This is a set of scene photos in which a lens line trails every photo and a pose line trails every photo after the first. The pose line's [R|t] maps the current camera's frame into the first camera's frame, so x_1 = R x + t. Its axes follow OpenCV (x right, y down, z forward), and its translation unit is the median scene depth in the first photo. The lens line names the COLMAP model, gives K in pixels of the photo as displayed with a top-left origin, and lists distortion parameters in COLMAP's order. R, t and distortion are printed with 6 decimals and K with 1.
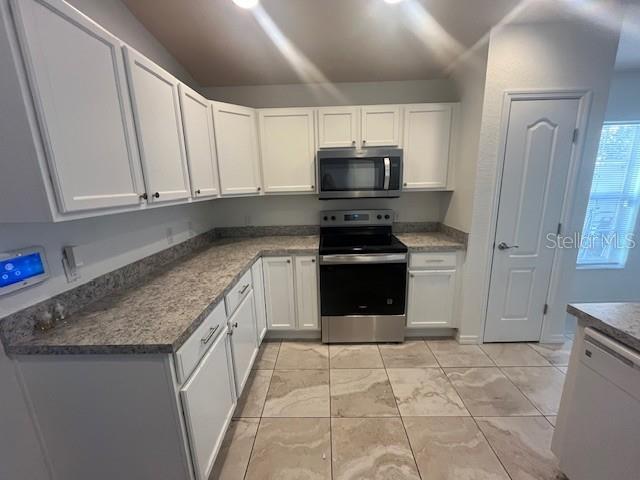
lens RADIAL K [[261.0, 0, 320.2], [0, 261.0, 239.1], [0, 0, 1]] dist [-0.002461, -0.000006]
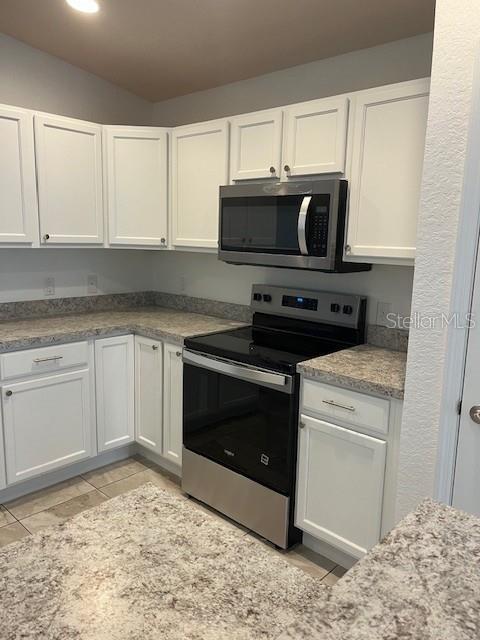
lens RADIAL K [[481.0, 0, 244.3], [0, 481.0, 315.6], [0, 0, 1]] dist [0.036350, -0.048009]
pose [[0.744576, 0.157403, -0.648715, 0.969901], [-0.188595, 0.981814, 0.021762, -0.076587], [0.640343, 0.106141, 0.760720, 0.214345]]
